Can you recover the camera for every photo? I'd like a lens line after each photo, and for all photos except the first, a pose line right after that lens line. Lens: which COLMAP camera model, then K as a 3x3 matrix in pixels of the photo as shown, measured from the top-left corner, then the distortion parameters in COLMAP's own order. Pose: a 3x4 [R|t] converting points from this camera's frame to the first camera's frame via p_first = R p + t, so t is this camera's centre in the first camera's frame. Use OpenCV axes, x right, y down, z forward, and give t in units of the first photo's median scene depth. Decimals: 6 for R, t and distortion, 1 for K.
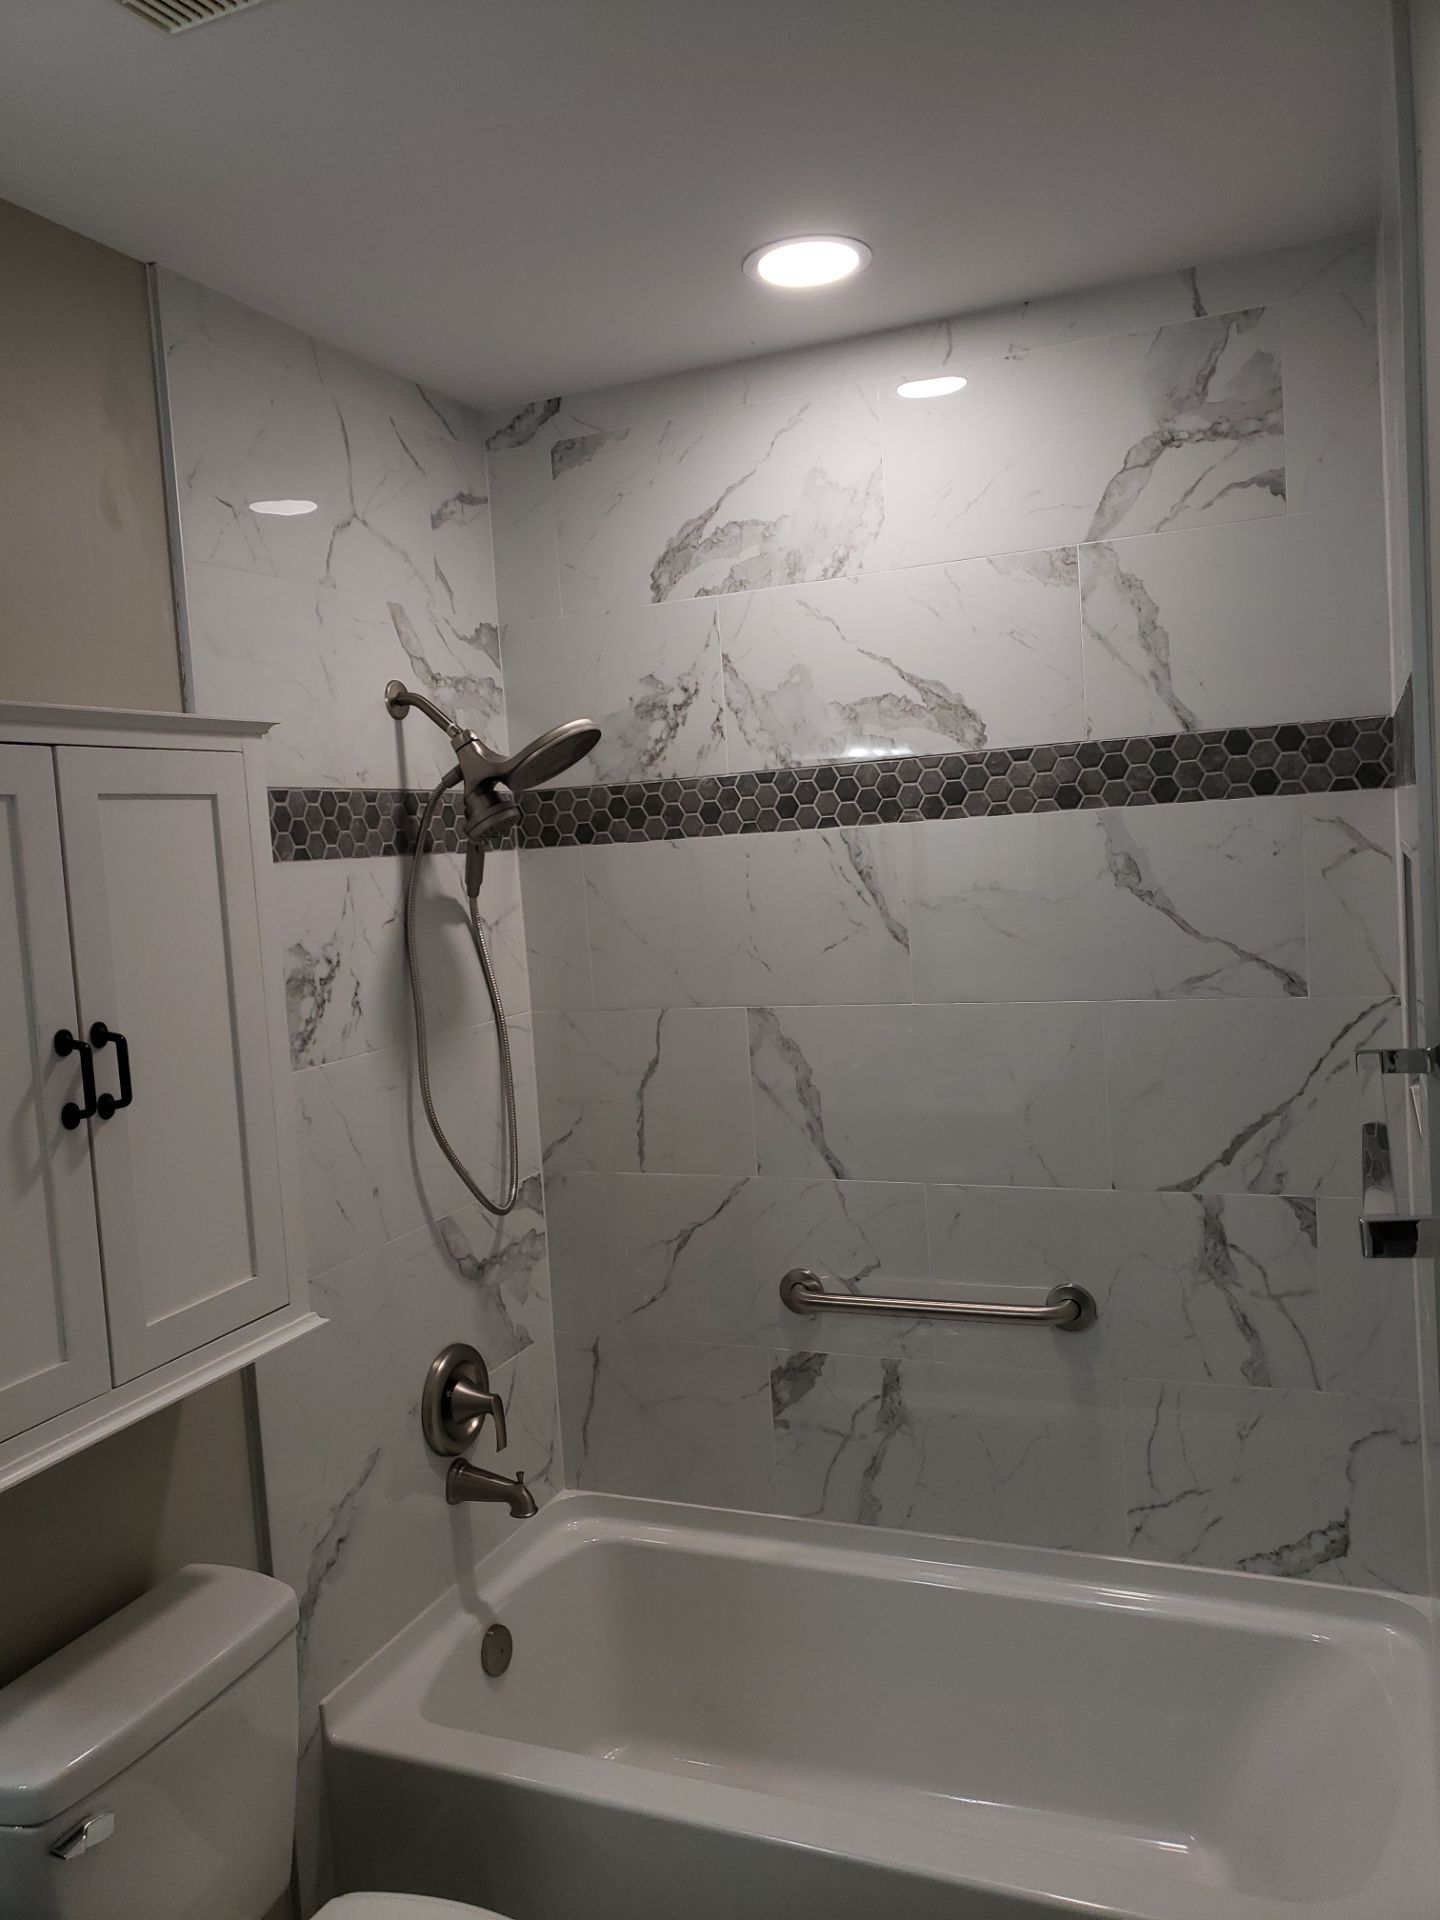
lens RADIAL K [[1468.5, 0, 704.2], [0, 1468.5, 968.5], [0, 0, 1]] dist [0.046429, -0.059636]
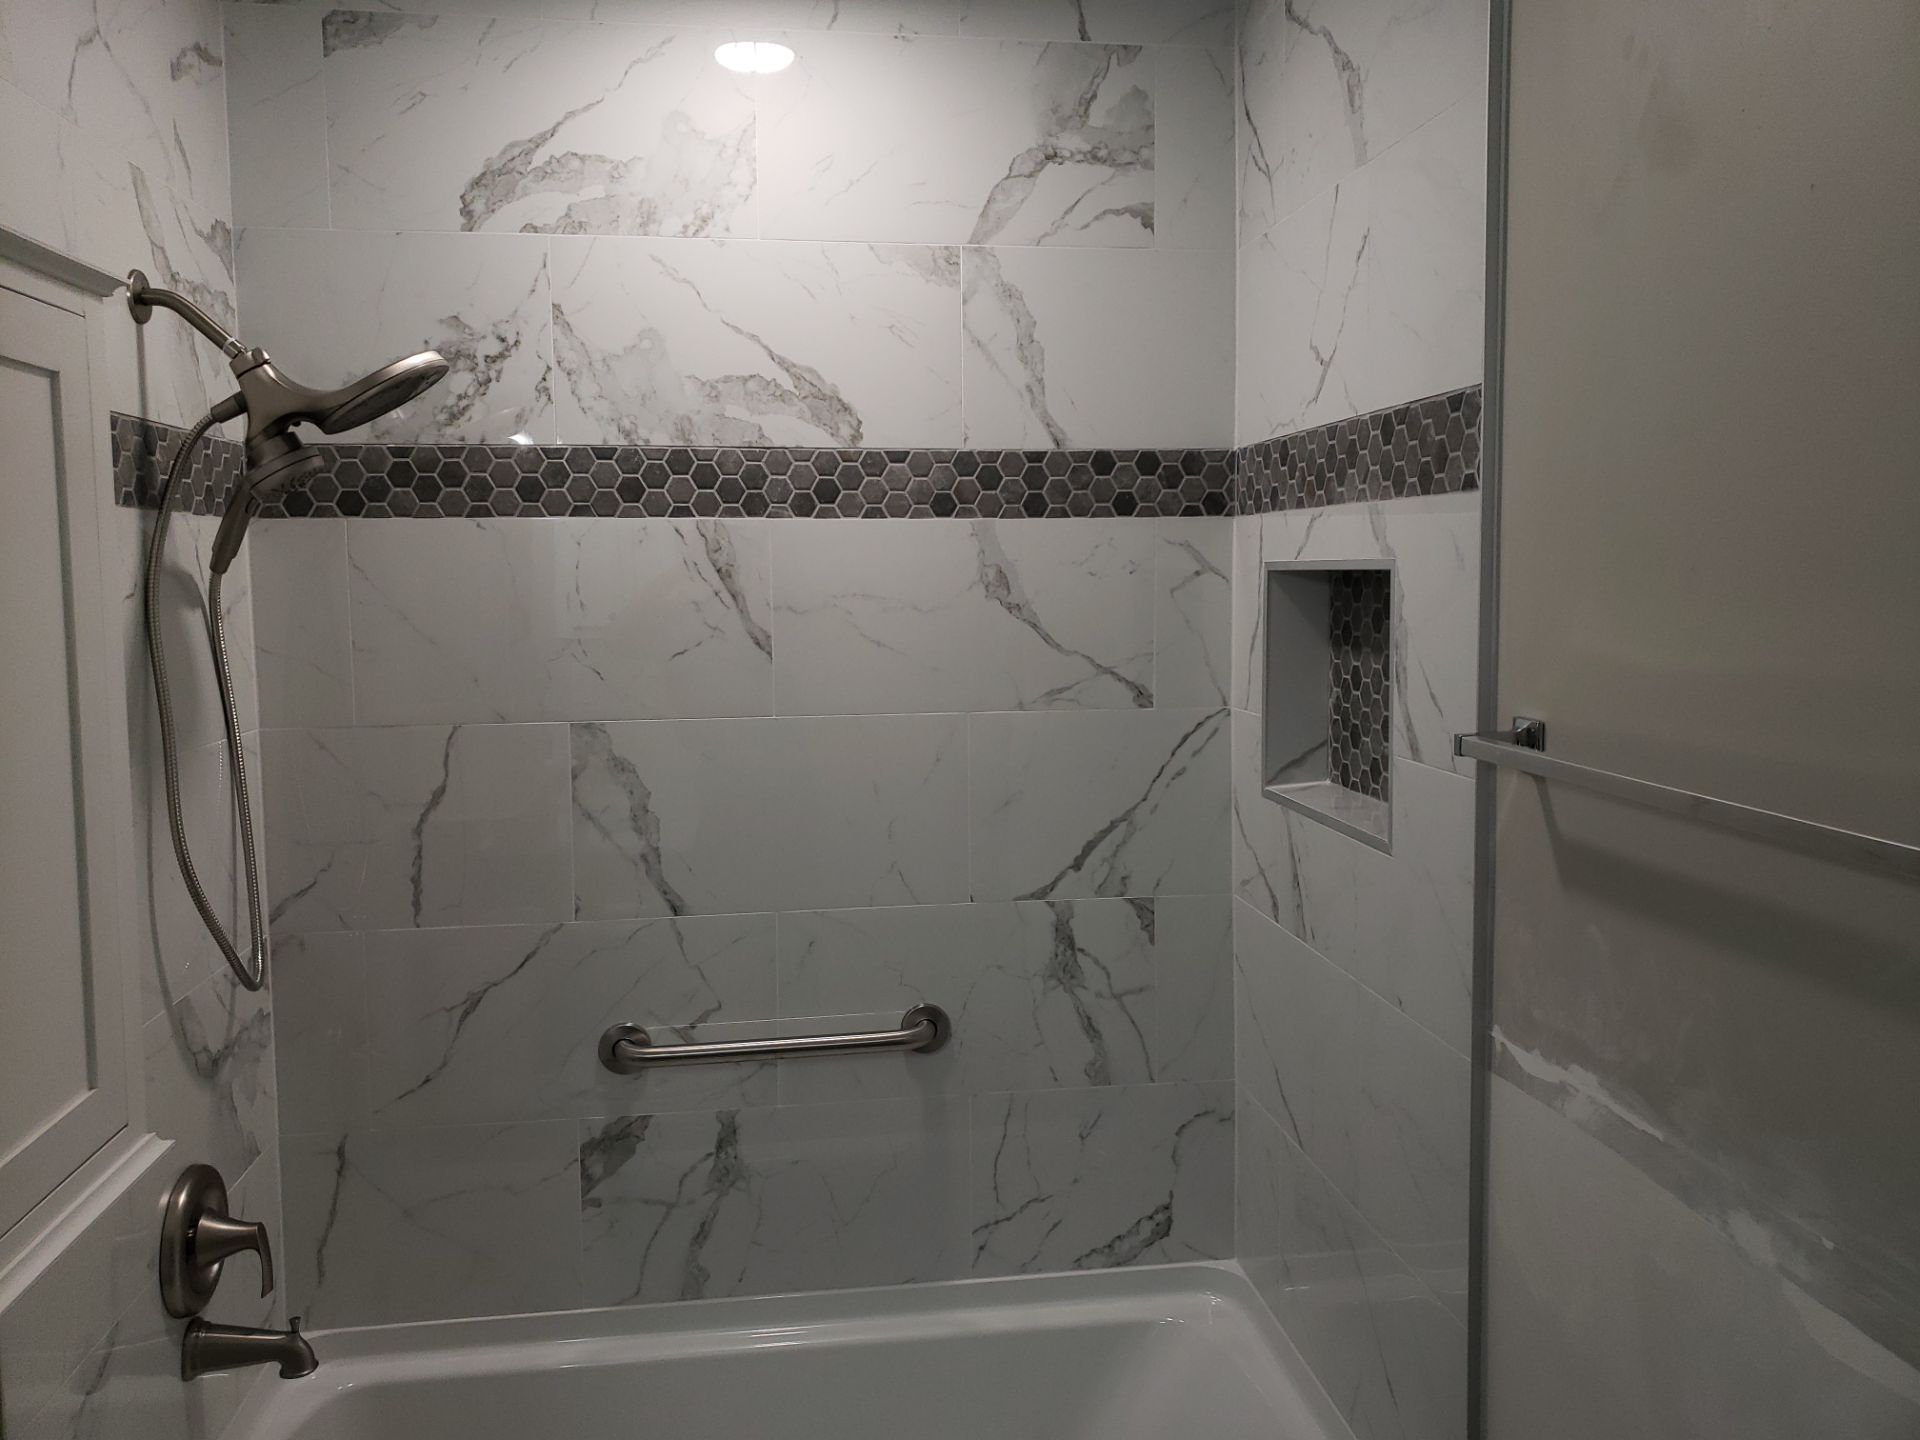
lens RADIAL K [[1468.5, 0, 964.3], [0, 1468.5, 708.4], [0, 0, 1]] dist [0.046429, -0.059636]
pose [[0.859260, 0.010318, 0.511435, -0.228259], [-0.005243, 0.999922, -0.011363, 0.028979], [-0.511512, 0.007082, 0.859247, 0.153433]]
